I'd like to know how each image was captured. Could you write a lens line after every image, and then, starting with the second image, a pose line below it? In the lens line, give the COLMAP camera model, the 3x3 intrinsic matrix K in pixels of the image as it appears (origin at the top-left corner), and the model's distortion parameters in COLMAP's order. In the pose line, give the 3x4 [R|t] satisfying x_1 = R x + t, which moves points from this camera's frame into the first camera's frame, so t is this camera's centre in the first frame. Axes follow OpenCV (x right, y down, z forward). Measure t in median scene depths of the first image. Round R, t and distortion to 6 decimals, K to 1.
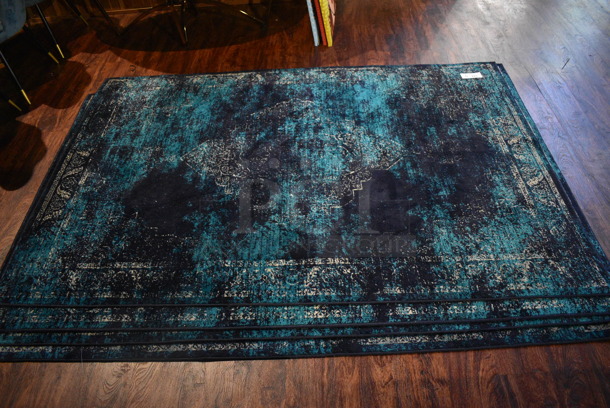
lens RADIAL K [[476.2, 0, 306.5], [0, 476.2, 205.1], [0, 0, 1]] dist [-0.099895, 0.017542]
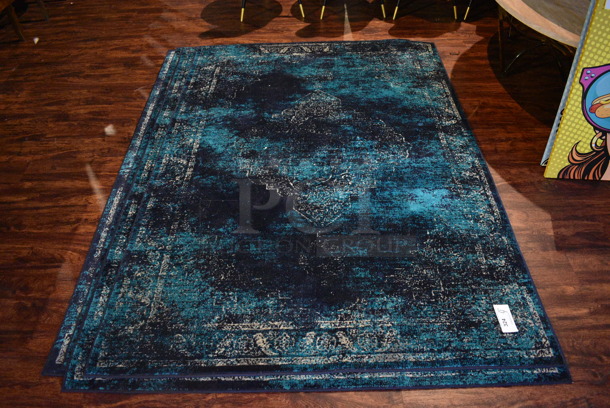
lens RADIAL K [[476.2, 0, 304.7], [0, 476.2, 203.7], [0, 0, 1]] dist [-0.099895, 0.017542]
pose [[0.006530, 0.737529, -0.675284, 0.881730], [-0.714146, 0.476136, 0.513118, -0.640079], [0.699966, 0.478901, 0.529813, 0.536849]]
